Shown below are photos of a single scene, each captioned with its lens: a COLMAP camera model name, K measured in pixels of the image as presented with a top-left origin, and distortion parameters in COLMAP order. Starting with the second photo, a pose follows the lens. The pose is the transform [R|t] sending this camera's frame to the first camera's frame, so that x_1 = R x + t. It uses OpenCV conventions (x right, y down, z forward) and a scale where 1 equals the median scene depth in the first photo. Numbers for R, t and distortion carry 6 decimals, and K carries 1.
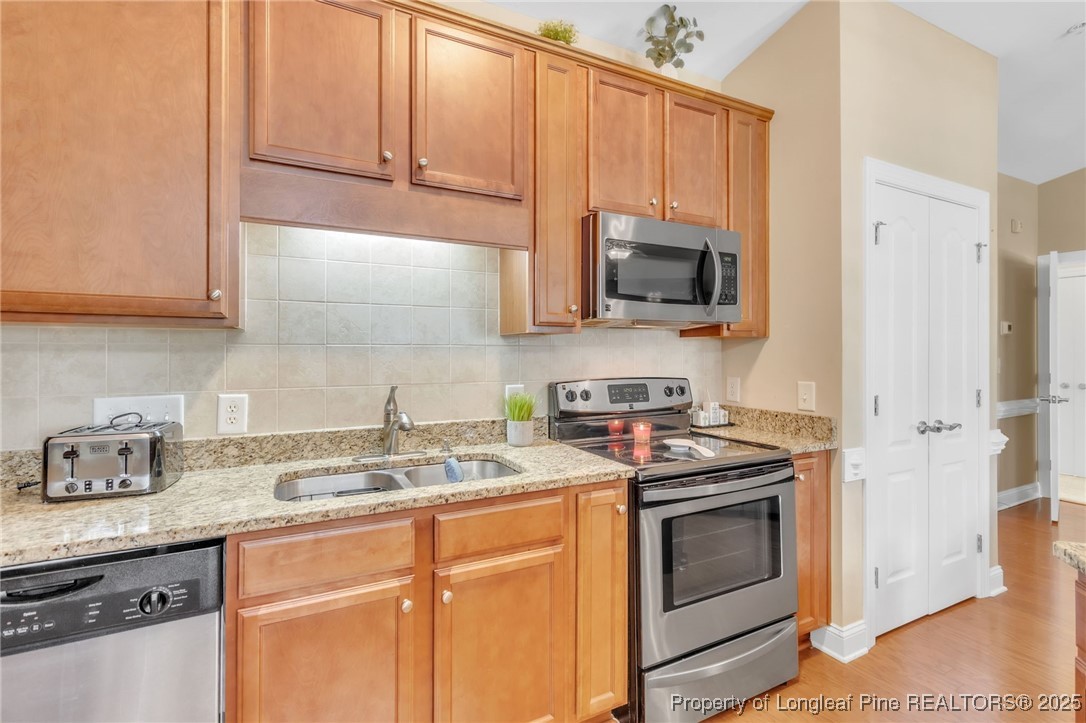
lens RADIAL K [[501.0, 0, 547.6], [0, 501.0, 351.4], [0, 0, 1]] dist [0.004653, 0.000359]
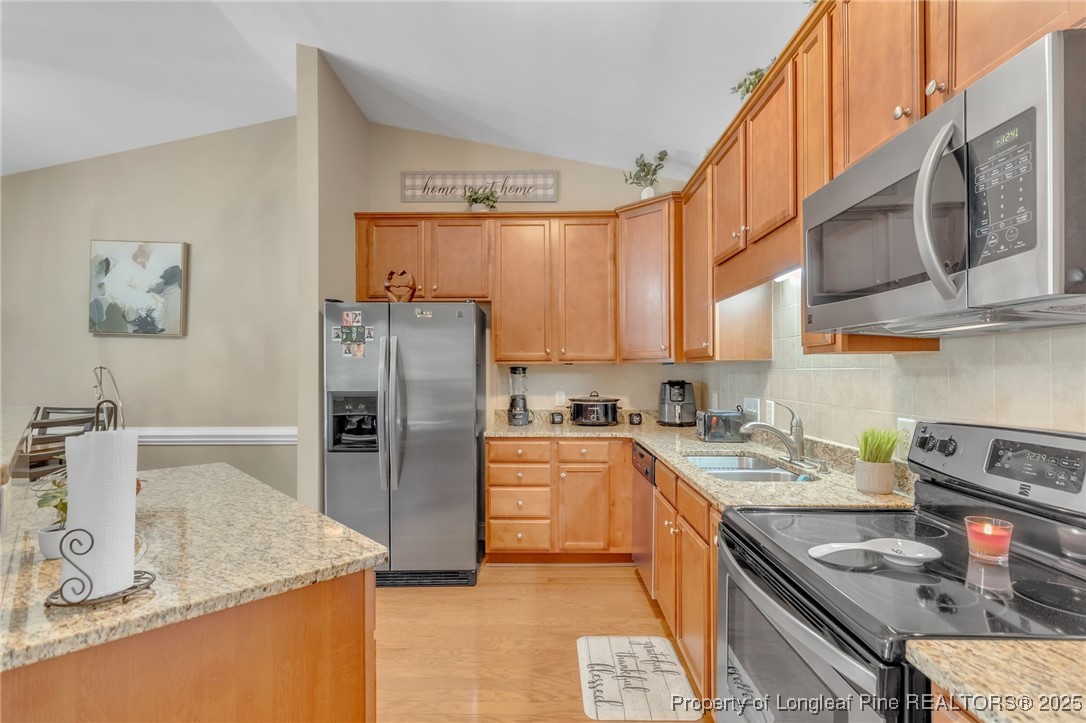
lens RADIAL K [[501.0, 0, 542.5], [0, 501.0, 370.7], [0, 0, 1]] dist [0.004653, 0.000359]
pose [[-0.473524, -0.001219, -0.880780, 0.938423], [0.004118, 0.999985, -0.003599, -0.006600], [0.880771, -0.005331, -0.473512, 0.940248]]
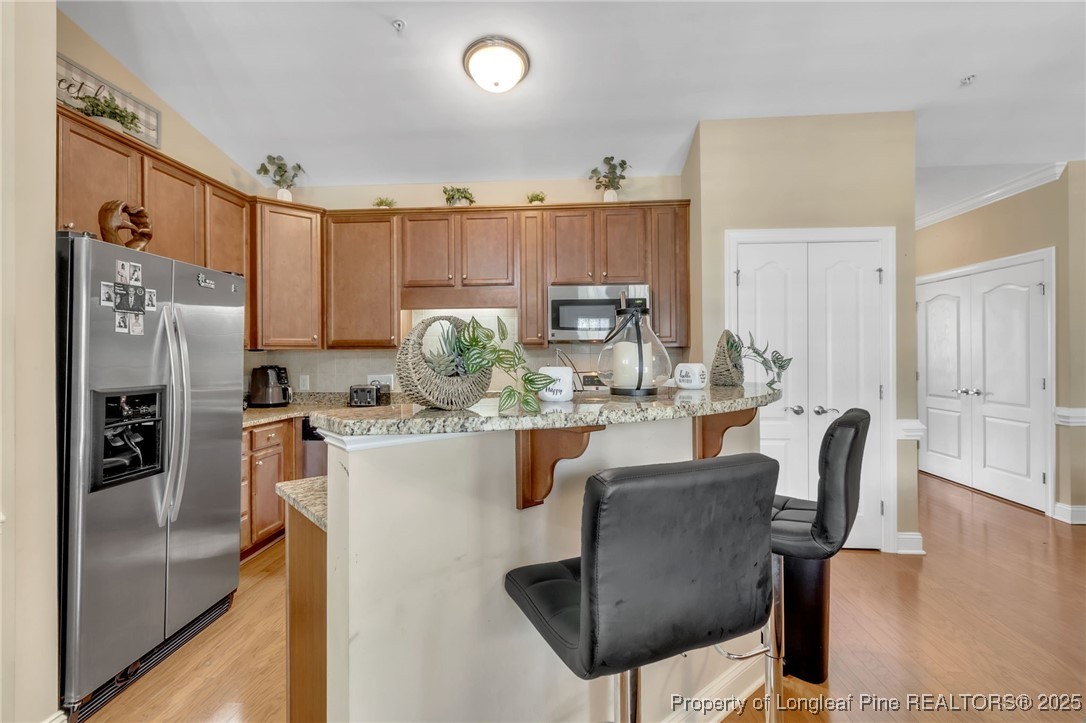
lens RADIAL K [[501.0, 0, 538.9], [0, 501.0, 356.0], [0, 0, 1]] dist [0.004653, 0.000359]
pose [[0.857638, -0.006218, -0.514216, 1.049315], [0.008263, 0.999964, 0.001689, -0.007563], [0.514187, -0.005697, 0.857659, -0.696639]]
